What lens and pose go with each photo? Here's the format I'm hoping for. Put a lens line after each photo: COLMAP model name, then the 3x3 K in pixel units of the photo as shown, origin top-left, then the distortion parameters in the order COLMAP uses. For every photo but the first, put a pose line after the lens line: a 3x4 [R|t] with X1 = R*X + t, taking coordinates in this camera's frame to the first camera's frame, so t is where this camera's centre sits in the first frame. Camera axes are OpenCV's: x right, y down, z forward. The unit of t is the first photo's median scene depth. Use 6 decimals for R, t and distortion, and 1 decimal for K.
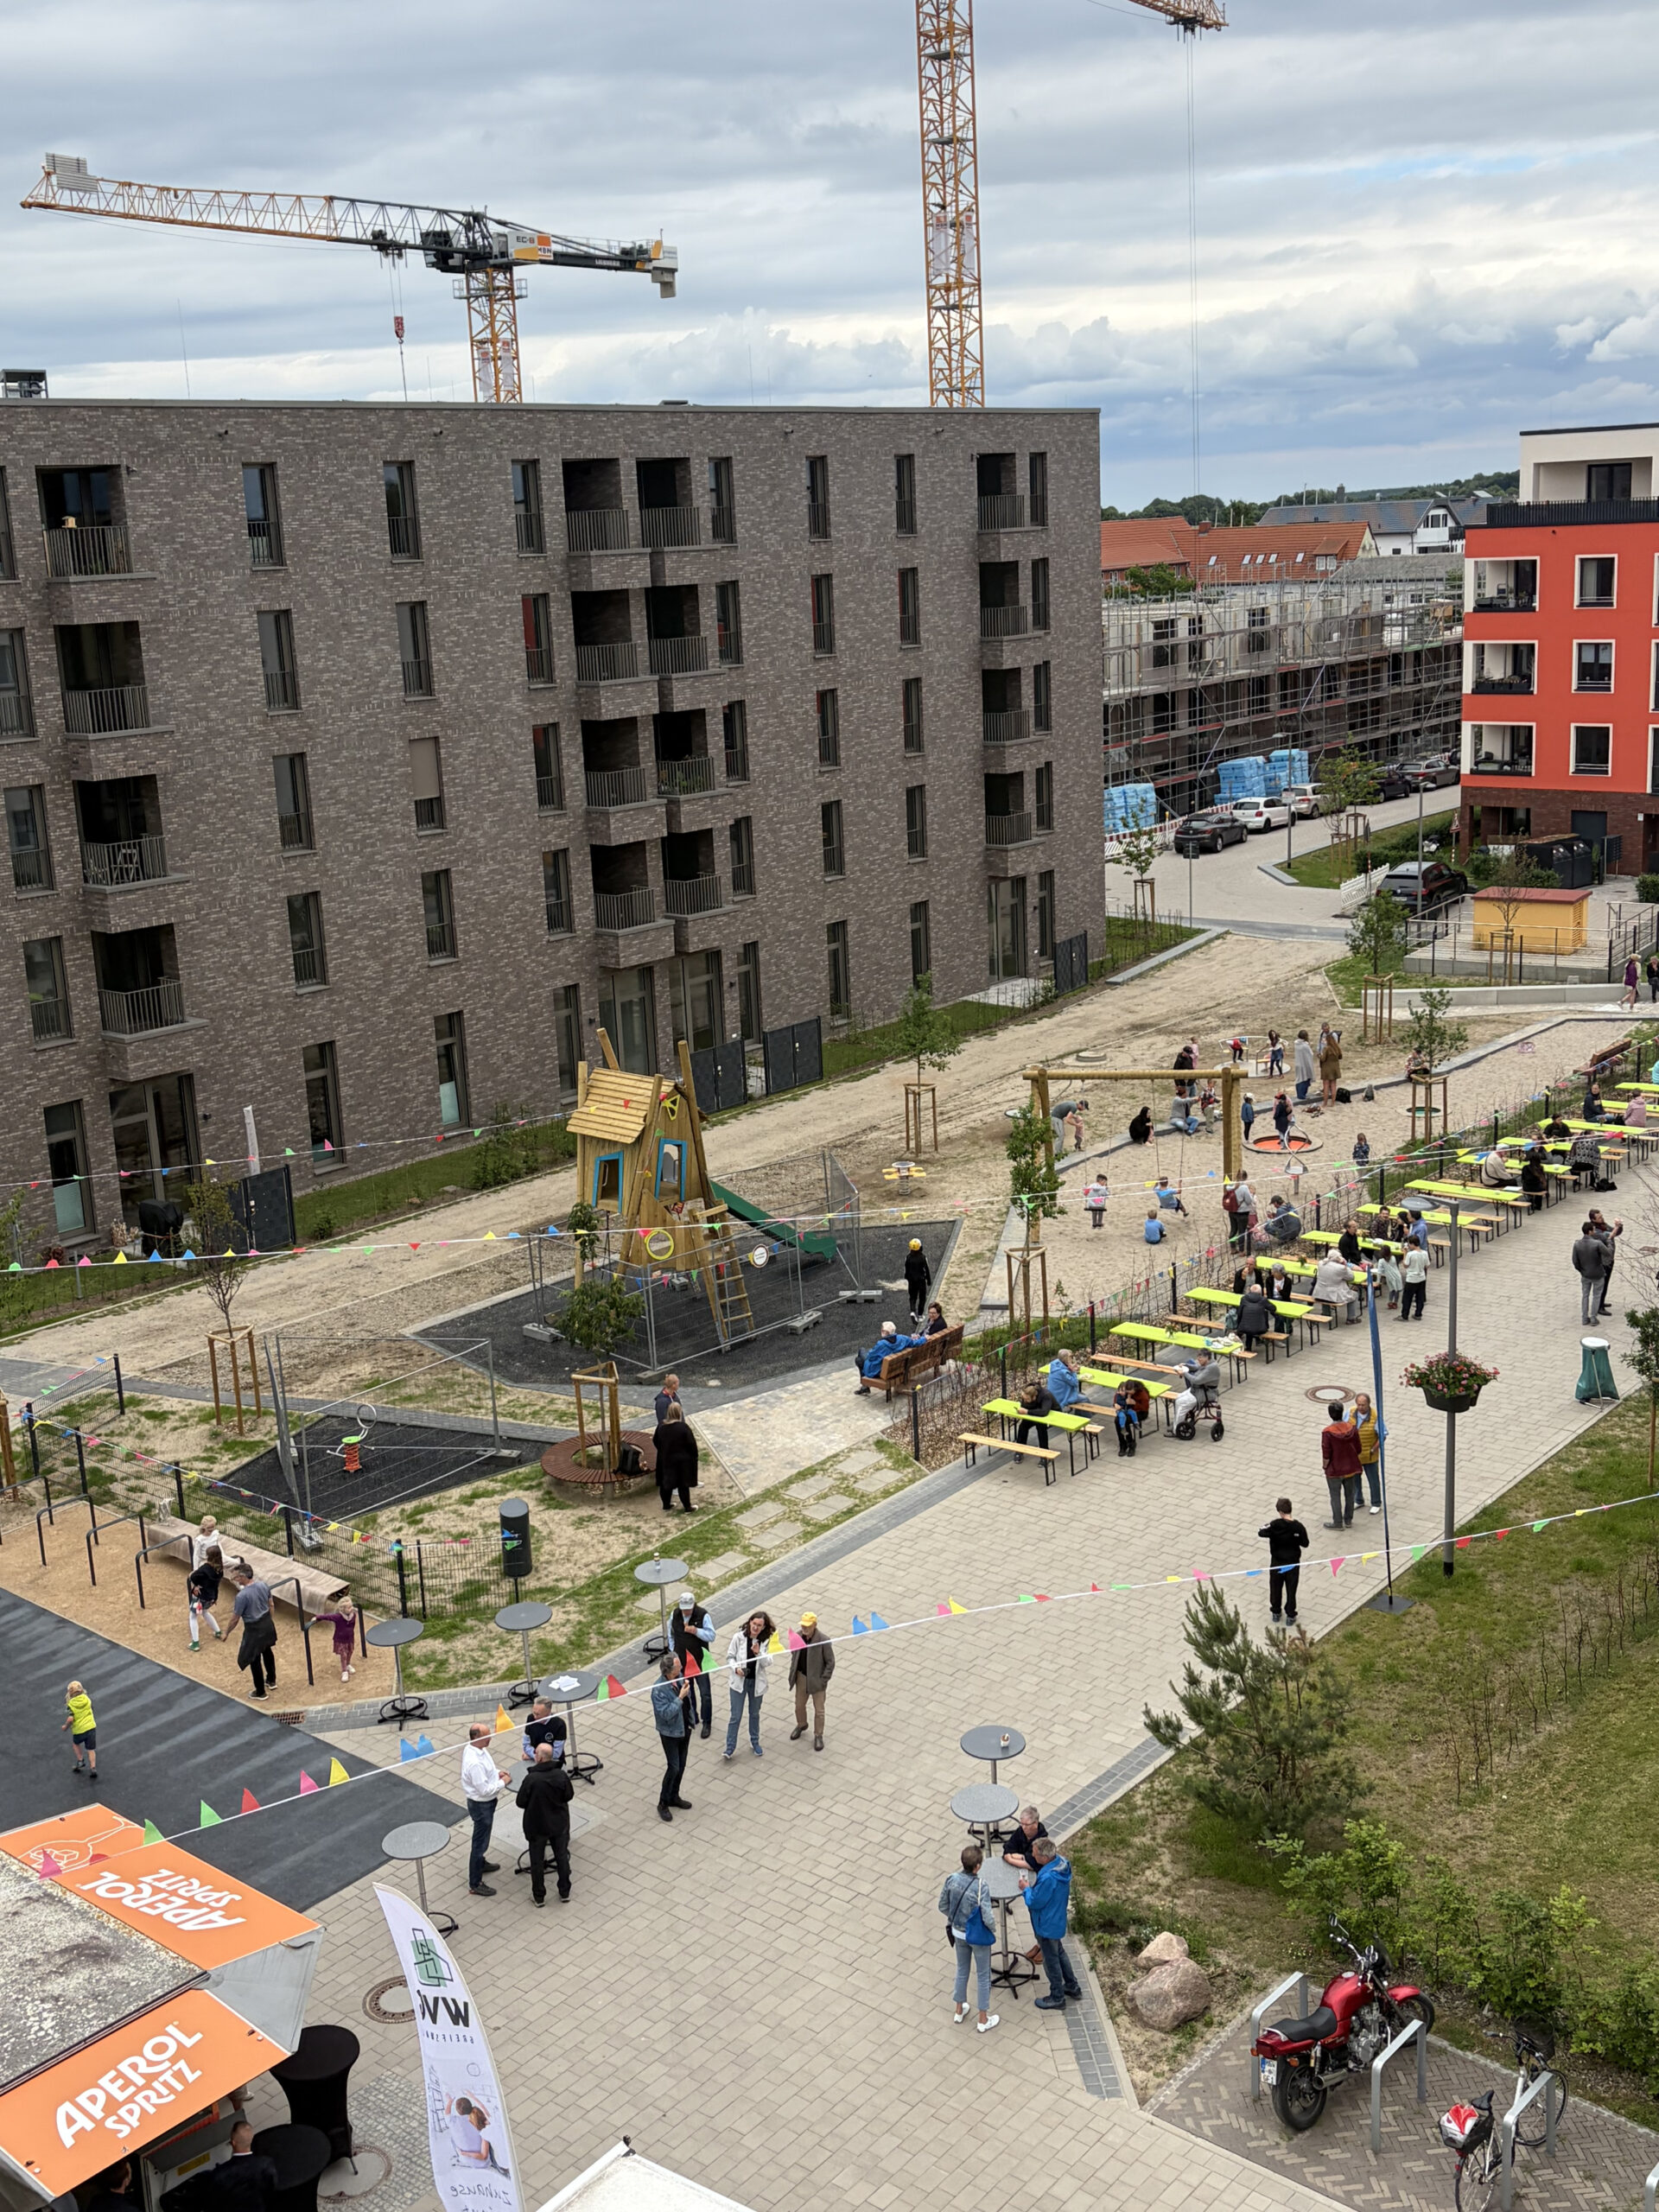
lens RADIAL K [[2369.5, 0, 830.1], [0, 2369.5, 1104.8], [0, 0, 1]] dist [0.001552, 0.000000]
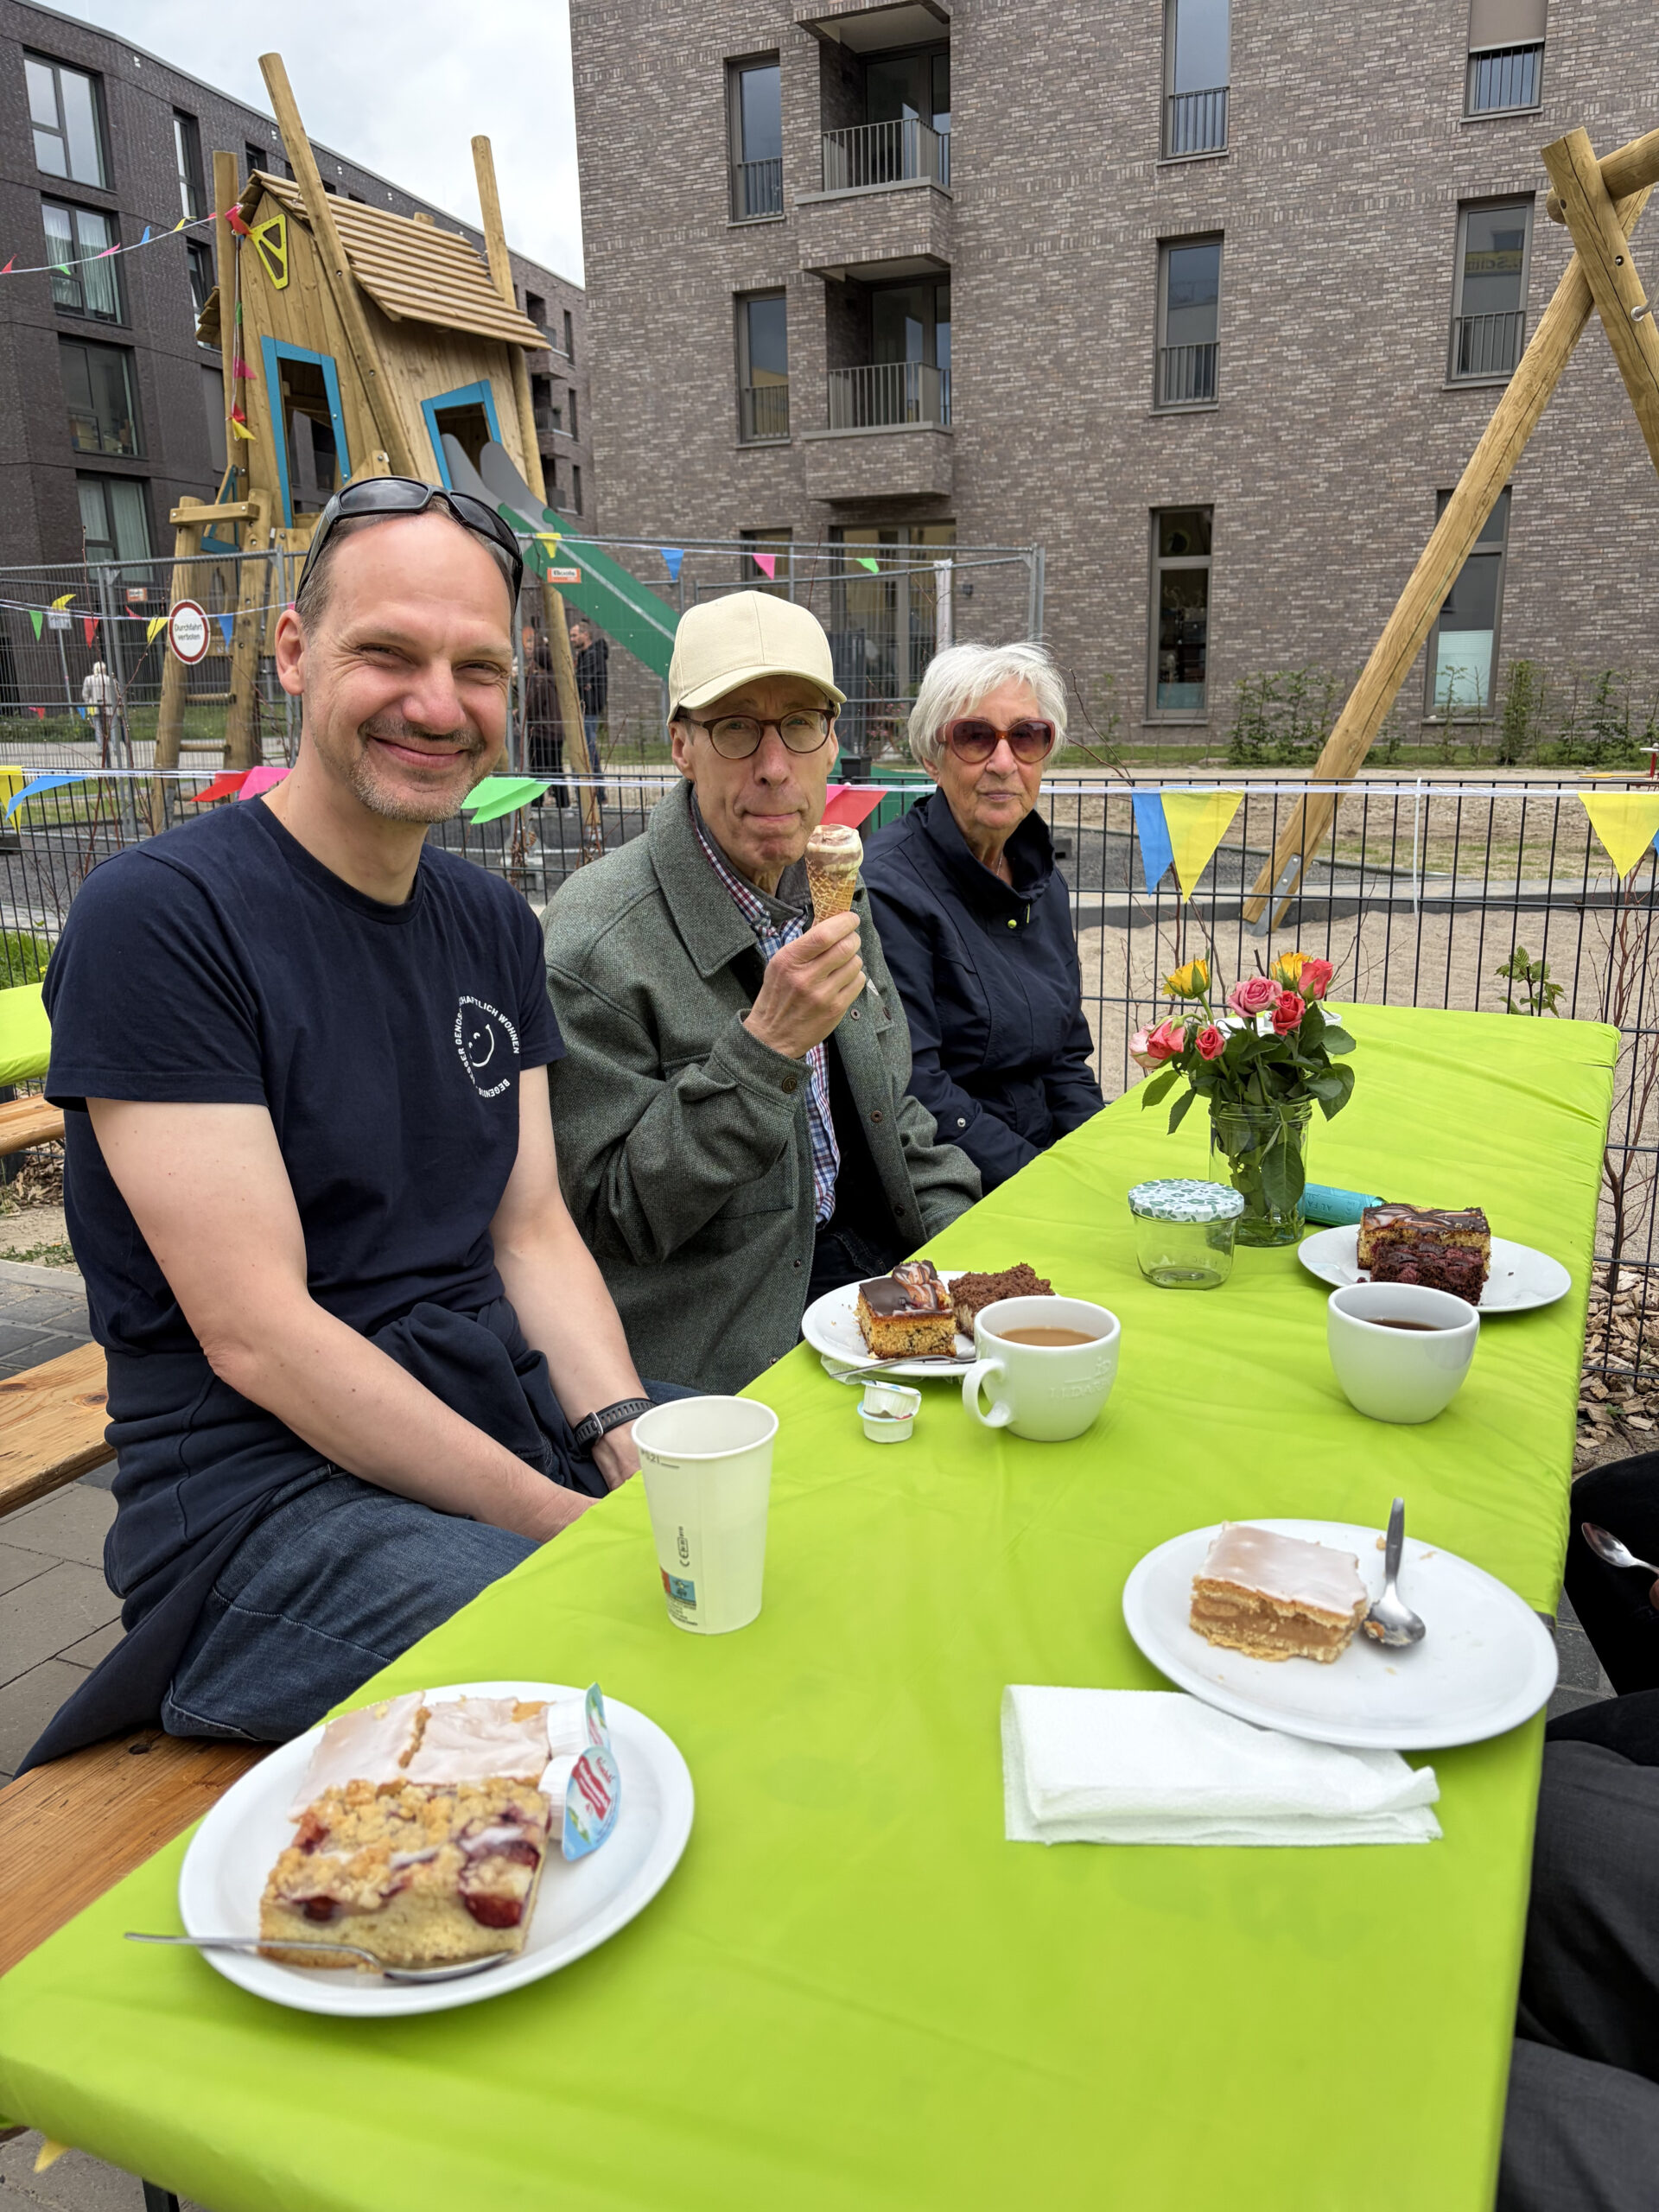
lens RADIAL K [[1668.3, 0, 831.4], [0, 1668.3, 1105.6], [0, 0, 1]] dist [0.011304, 0.003499]
pose [[0.217774, 0.285635, -0.933267, 0.216515], [-0.225937, 0.944997, 0.236504, 0.039471], [0.949488, 0.159355, 0.270331, 0.842386]]
